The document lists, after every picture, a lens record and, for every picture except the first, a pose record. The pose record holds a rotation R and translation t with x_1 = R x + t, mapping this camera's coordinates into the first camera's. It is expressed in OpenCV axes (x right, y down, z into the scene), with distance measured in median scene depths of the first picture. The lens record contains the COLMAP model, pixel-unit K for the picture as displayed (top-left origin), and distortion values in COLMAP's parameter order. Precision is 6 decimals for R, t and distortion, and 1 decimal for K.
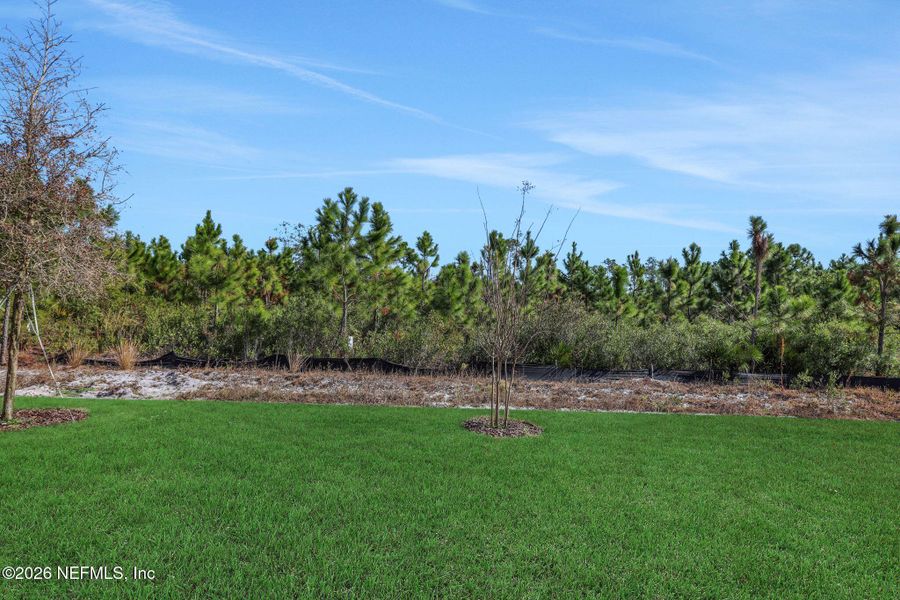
lens RADIAL K [[535.7, 0, 448.6], [0, 535.7, 304.2], [0, 0, 1]] dist [-0.017198, 0.001203]
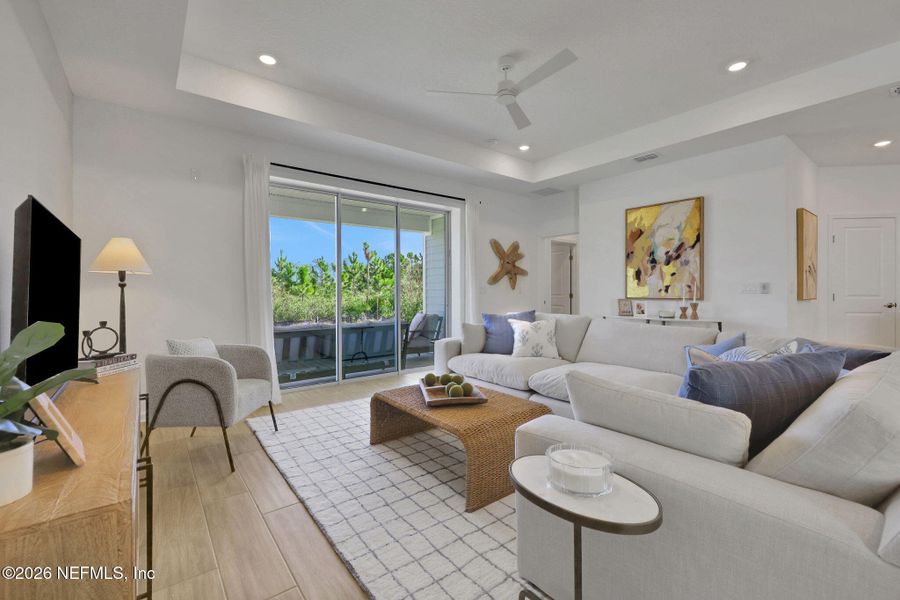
lens RADIAL K [[392.7, 0, 453.2], [0, 392.7, 296.7], [0, 0, 1]] dist [0.000763, 0.000122]
pose [[0.815435, -0.057229, 0.576012, -0.036405], [0.050271, 0.998342, 0.028022, 0.023531], [-0.576661, 0.006107, 0.816960, -0.425947]]
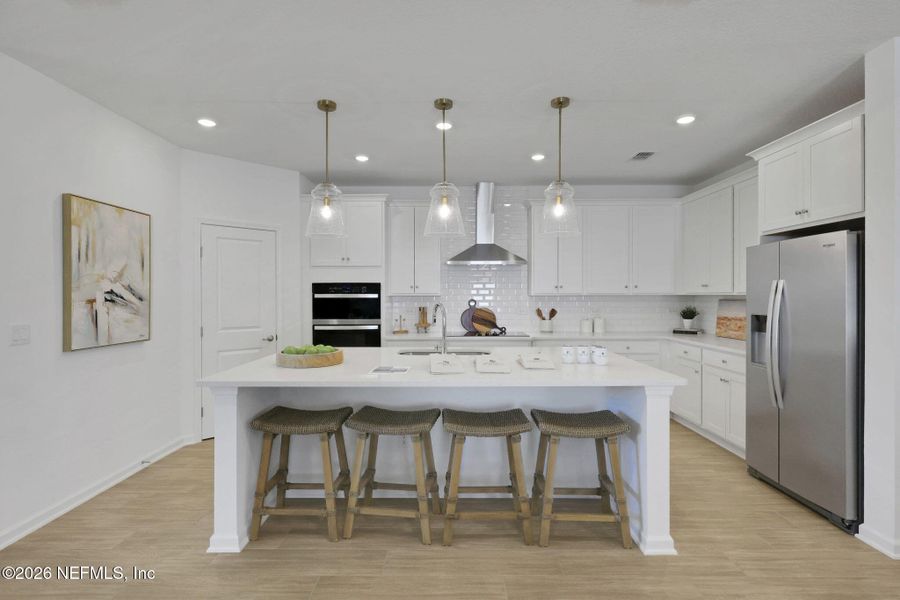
lens RADIAL K [[452.9, 0, 455.6], [0, 452.9, 295.8], [0, 0, 1]] dist [0.002564, 0.000001]
pose [[0.064775, -0.045336, 0.996870, 0.160259], [0.020022, 0.998825, 0.044124, 0.018102], [-0.997699, 0.017101, 0.065607, -0.517699]]
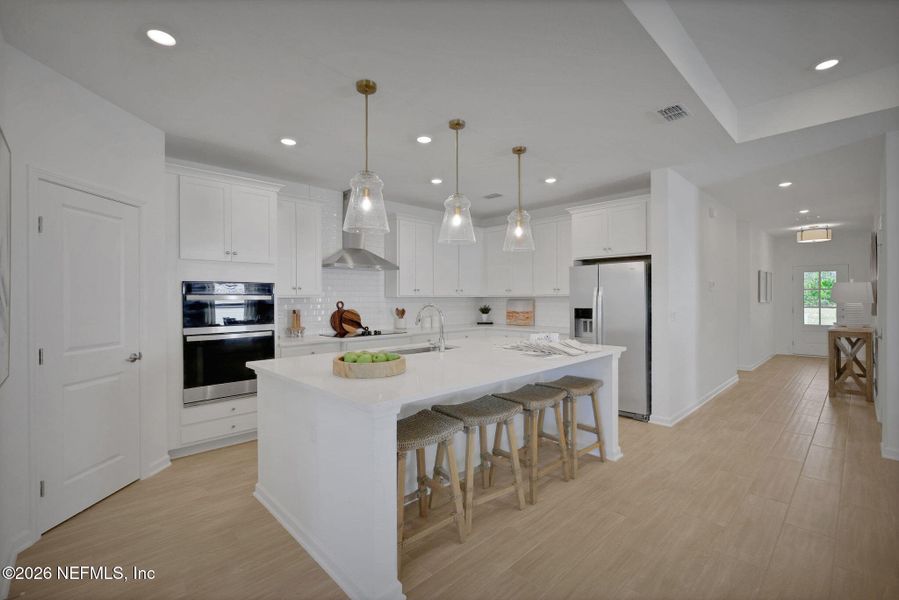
lens RADIAL K [[392.3, 0, 452.7], [0, 392.3, 296.7], [0, 0, 1]] dist [0.000763, 0.000122]
pose [[-0.646240, -0.037612, 0.762207, 0.218392], [-0.011129, 0.999143, 0.039869, 0.019569], [-0.763053, 0.017283, -0.646105, -0.361464]]
